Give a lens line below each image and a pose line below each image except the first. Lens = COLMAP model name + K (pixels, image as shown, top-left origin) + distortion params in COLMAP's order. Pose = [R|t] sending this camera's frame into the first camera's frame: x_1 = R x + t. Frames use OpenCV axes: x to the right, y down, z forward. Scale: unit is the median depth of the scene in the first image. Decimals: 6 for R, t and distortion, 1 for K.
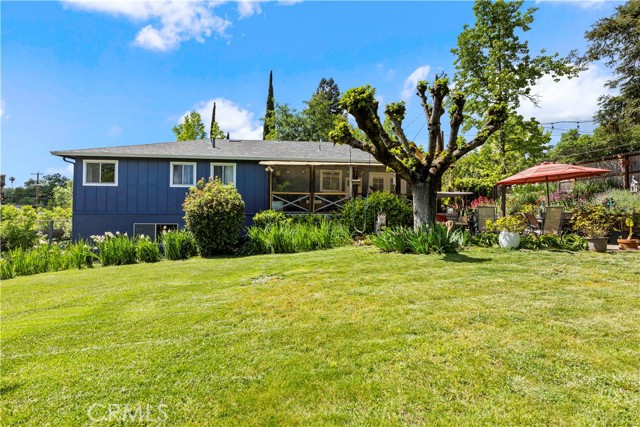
lens RADIAL K [[282.8, 0, 320.0], [0, 282.8, 213.5], [0, 0, 1]] dist [-0.000068, 0.000855]
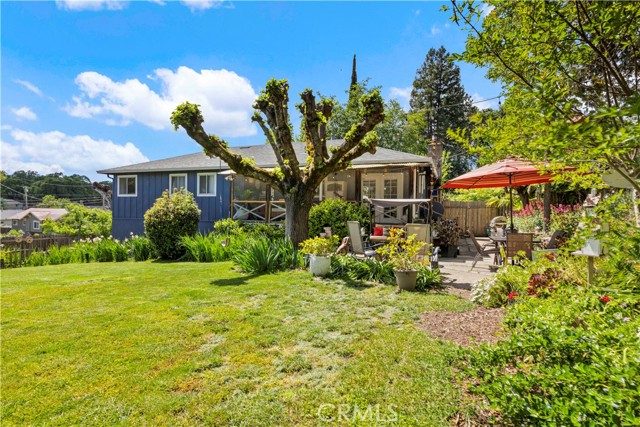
lens RADIAL K [[329.3, 0, 311.2], [0, 329.3, 214.0], [0, 0, 1]] dist [-0.001636, -0.000153]
pose [[0.903378, 0.007500, -0.428779, 0.595124], [-0.008138, 0.999967, 0.000345, -0.030975], [0.428767, 0.003178, 0.903409, 0.061544]]
